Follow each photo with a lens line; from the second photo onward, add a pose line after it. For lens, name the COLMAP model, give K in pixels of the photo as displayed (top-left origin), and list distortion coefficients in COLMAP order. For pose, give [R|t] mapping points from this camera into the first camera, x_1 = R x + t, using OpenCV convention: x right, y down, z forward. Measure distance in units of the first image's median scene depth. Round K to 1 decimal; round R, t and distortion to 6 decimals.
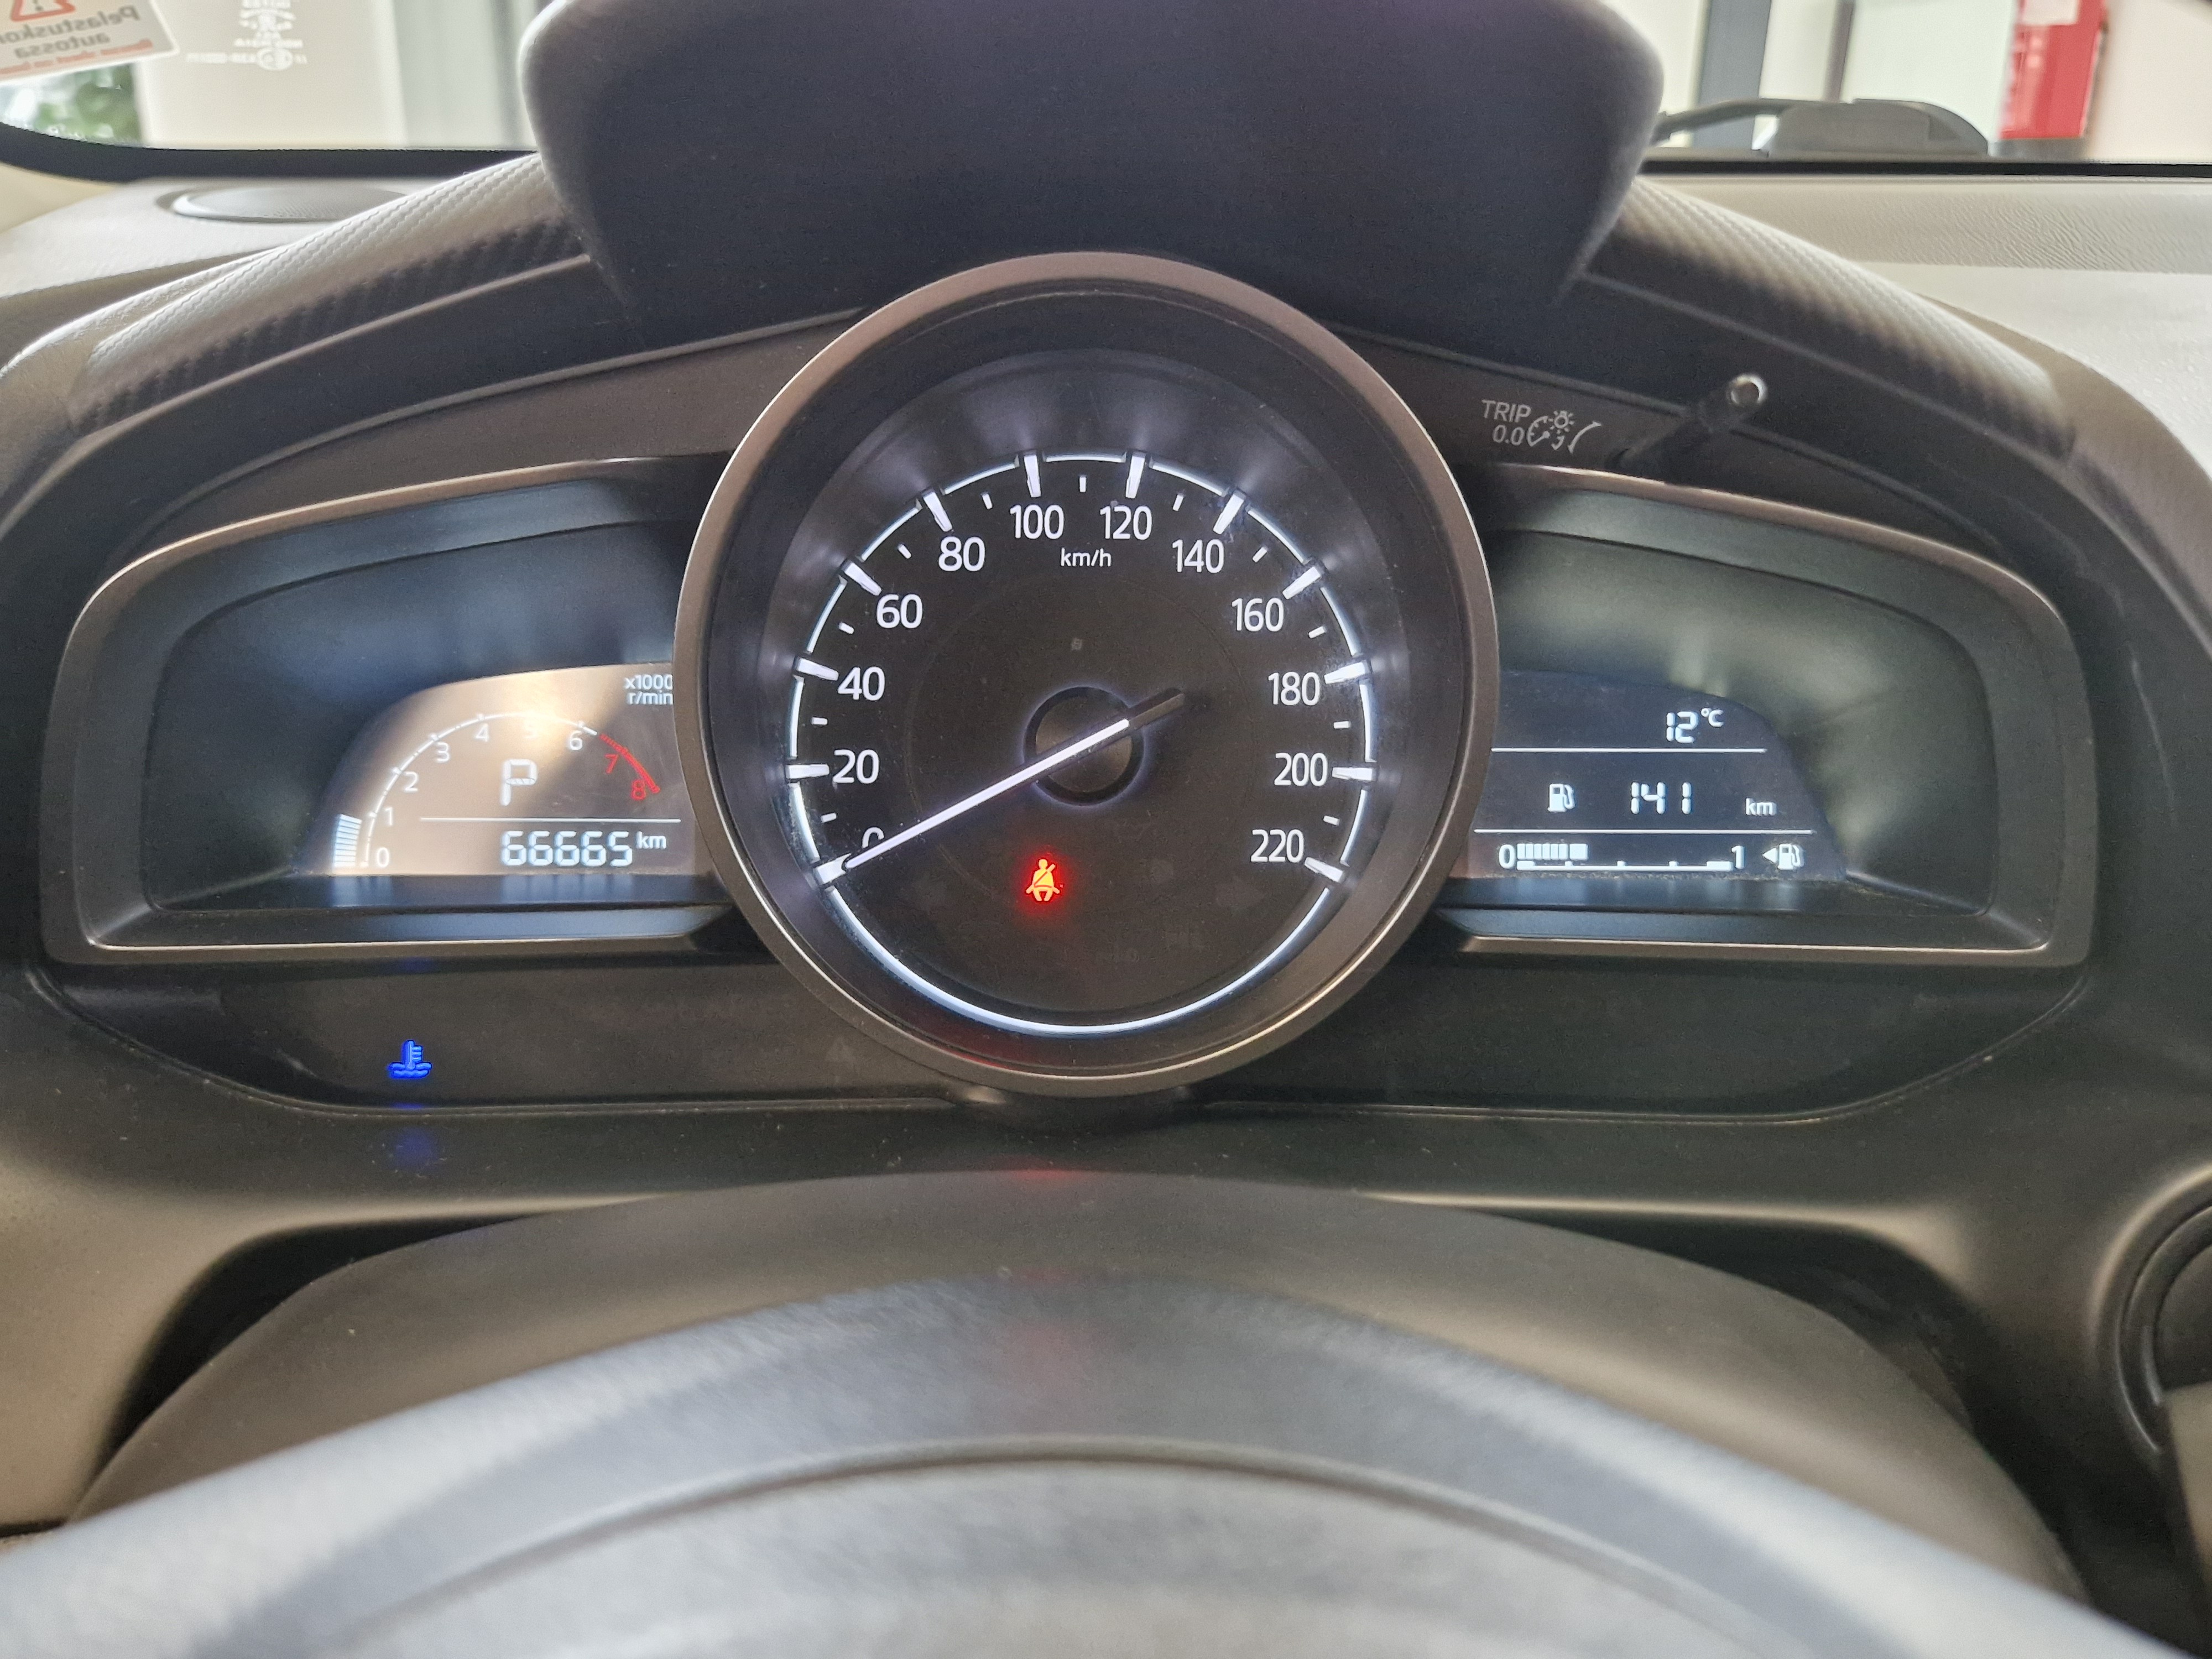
lens RADIAL K [[1890.4, 0, 1112.0], [0, 1890.4, 853.9], [0, 0, 1]] dist [0.032737, 0.005043]
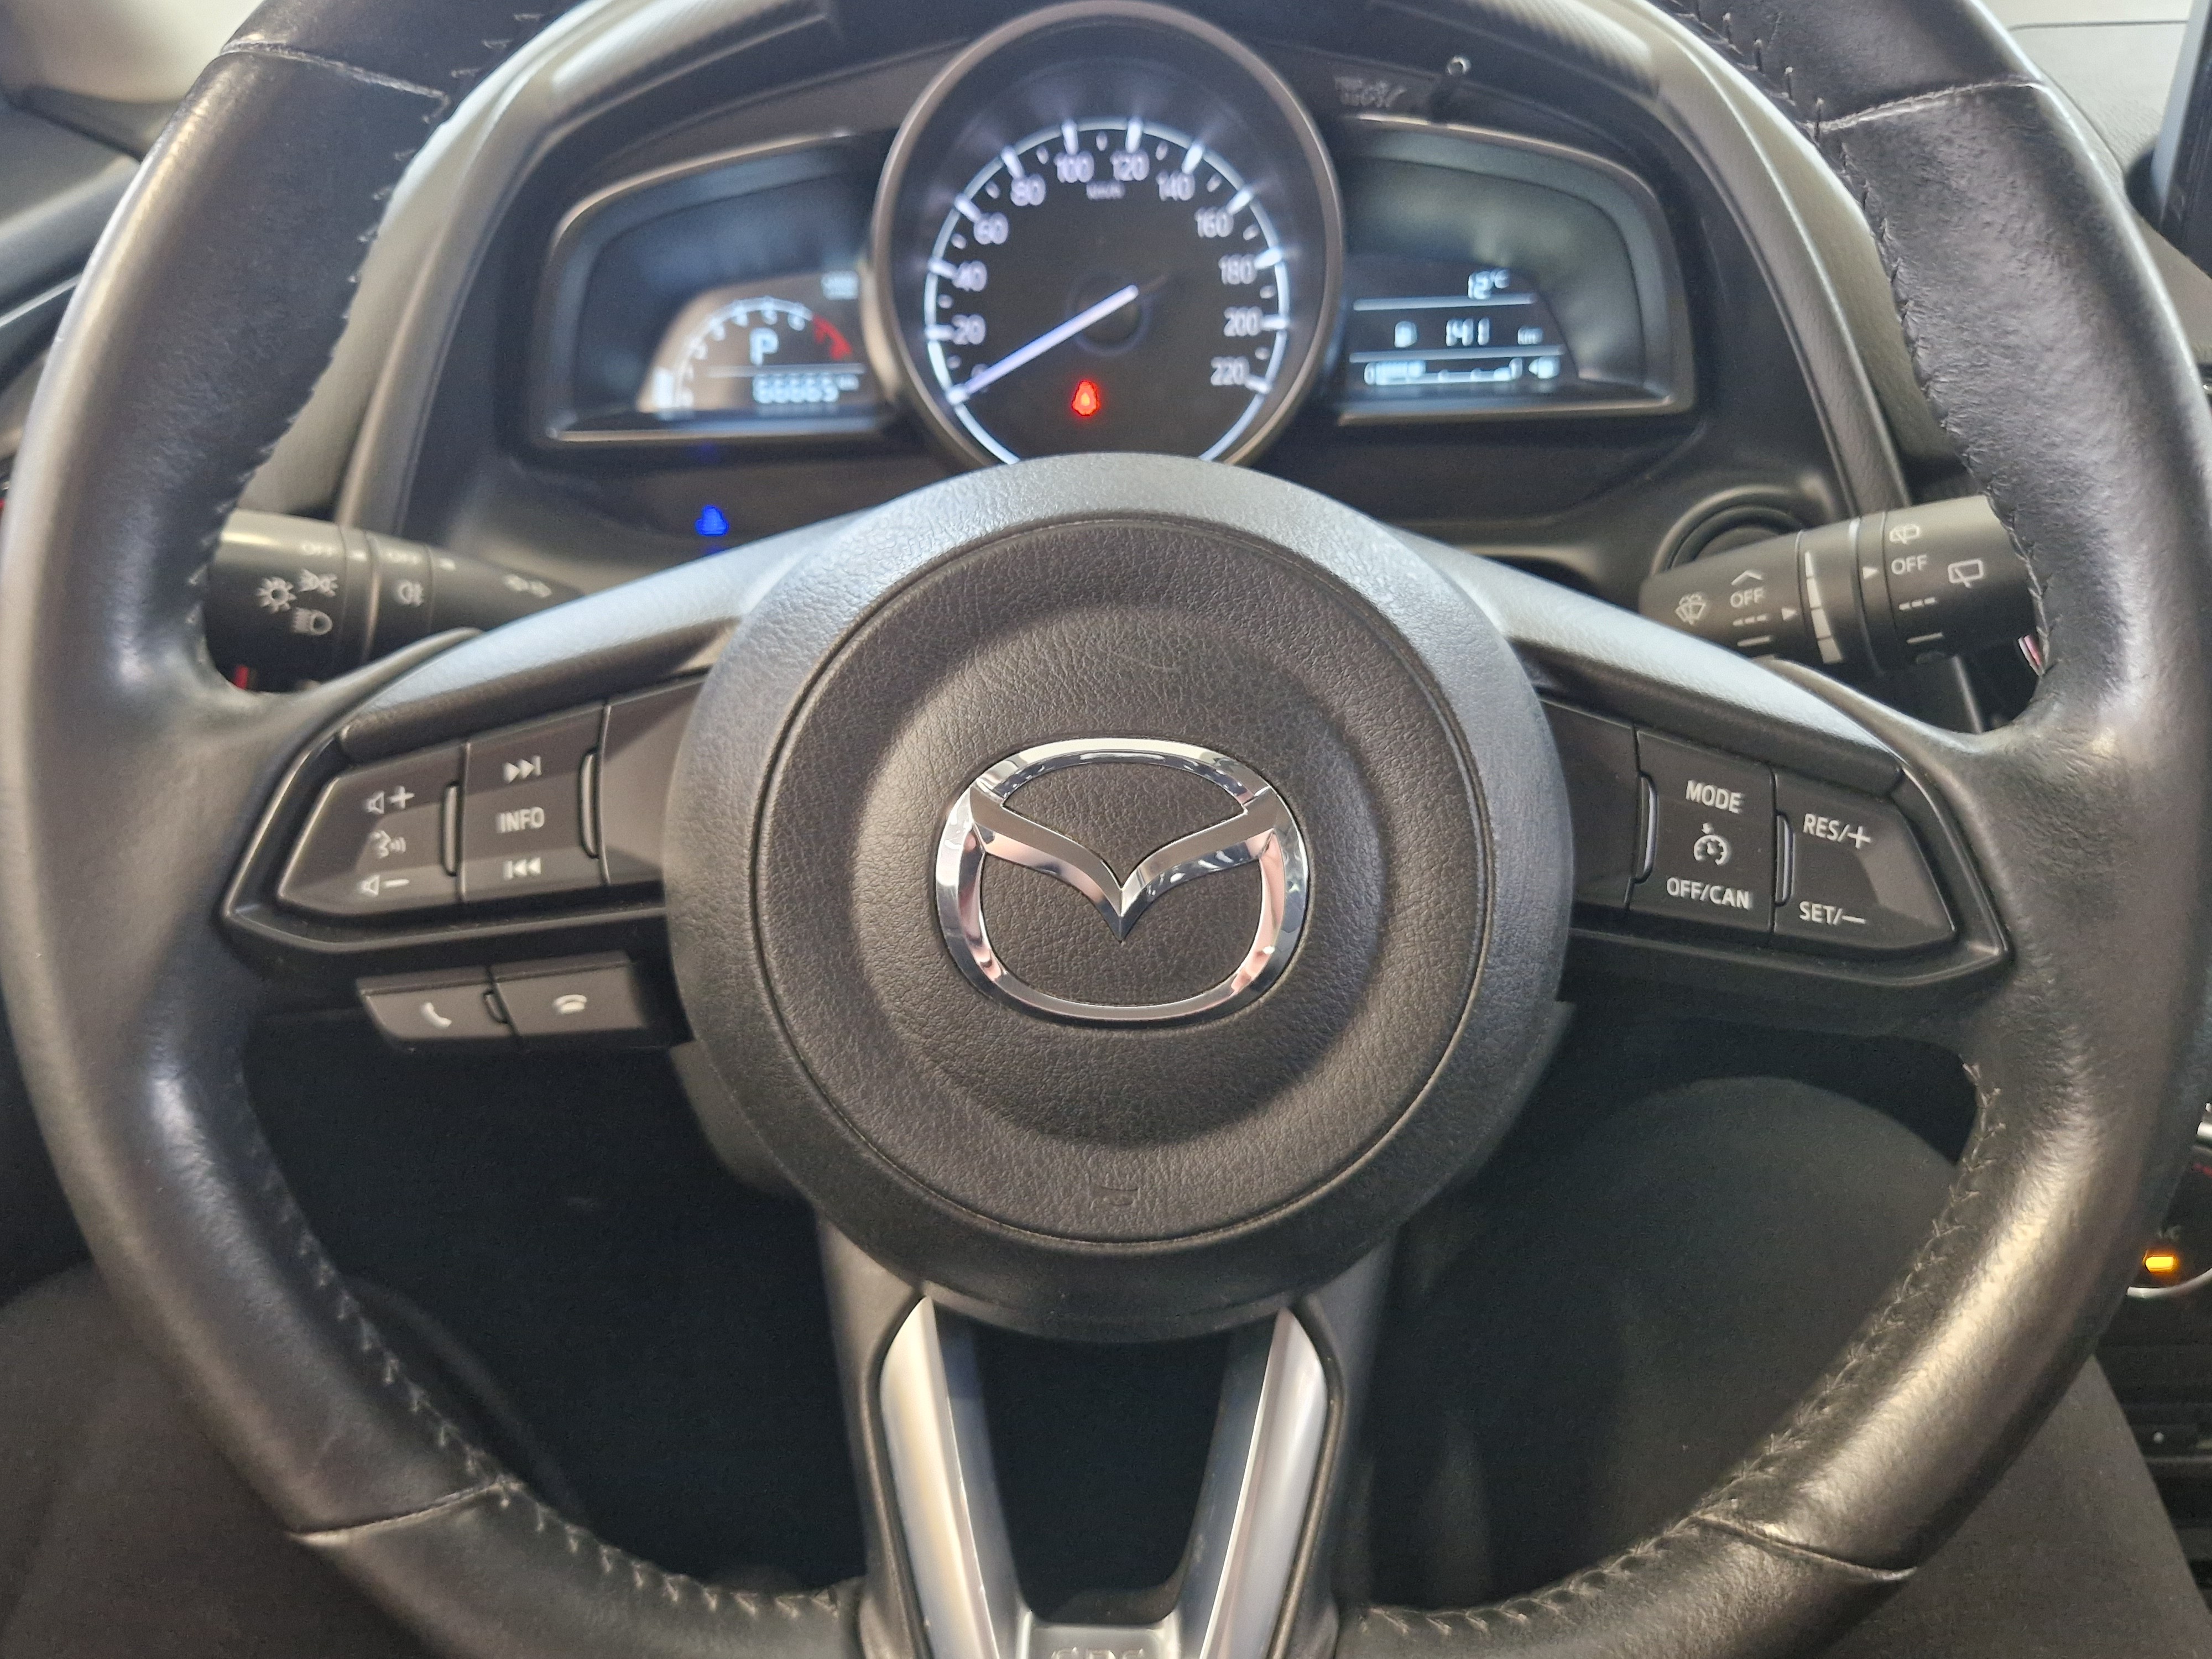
lens RADIAL K [[1777.5, 0, 1111.8], [0, 1777.5, 806.8], [0, 0, 1]] dist [0.073882, -0.084819]
pose [[0.999237, -0.032450, -0.021728, 0.008107], [0.035261, 0.988828, 0.144830, 0.141663], [0.016785, -0.145486, 0.989218, -0.585088]]
